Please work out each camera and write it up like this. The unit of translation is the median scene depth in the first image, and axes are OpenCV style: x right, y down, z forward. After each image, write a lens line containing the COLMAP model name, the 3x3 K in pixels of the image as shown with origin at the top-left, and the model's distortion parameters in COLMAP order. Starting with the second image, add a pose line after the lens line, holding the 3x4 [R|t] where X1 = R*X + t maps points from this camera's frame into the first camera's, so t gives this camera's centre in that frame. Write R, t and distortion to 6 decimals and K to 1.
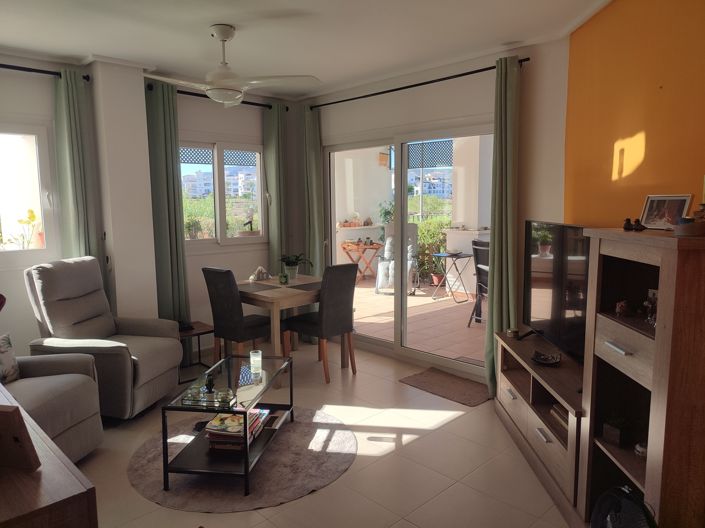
lens RADIAL K [[516.4, 0, 352.5], [0, 516.4, 264.0], [0, 0, 1]] dist [0.013050, -0.000607]
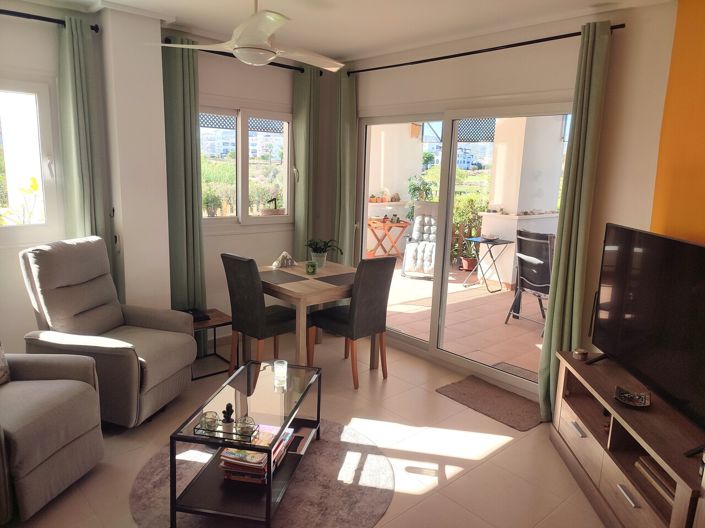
lens RADIAL K [[516.4, 0, 352.5], [0, 516.4, 264.0], [0, 0, 1]] dist [0.013050, -0.000607]
pose [[0.998387, 0.050504, -0.025921, -0.042726], [-0.048724, 0.996678, 0.065259, -0.044284], [0.029131, -0.063891, 0.997532, 0.122812]]
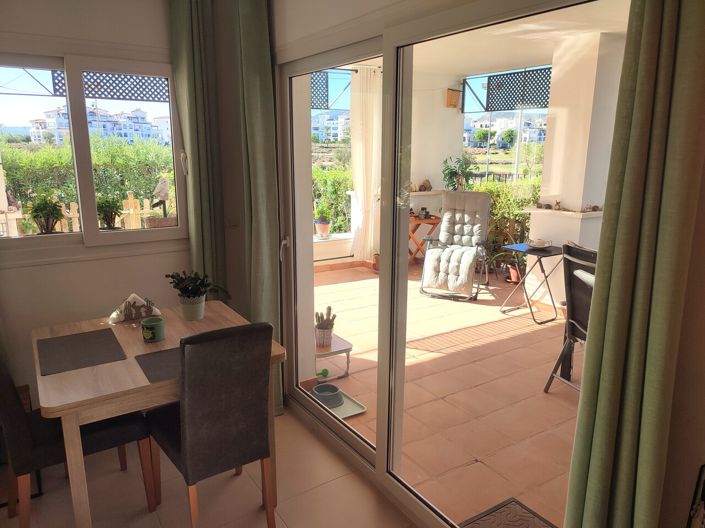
lens RADIAL K [[516.4, 0, 352.5], [0, 516.4, 264.0], [0, 0, 1]] dist [0.013050, -0.000607]
pose [[0.981606, 0.057676, -0.181997, 0.161303], [-0.038887, 0.993693, 0.105174, -0.105638], [0.186915, -0.096162, 0.977658, 0.601823]]
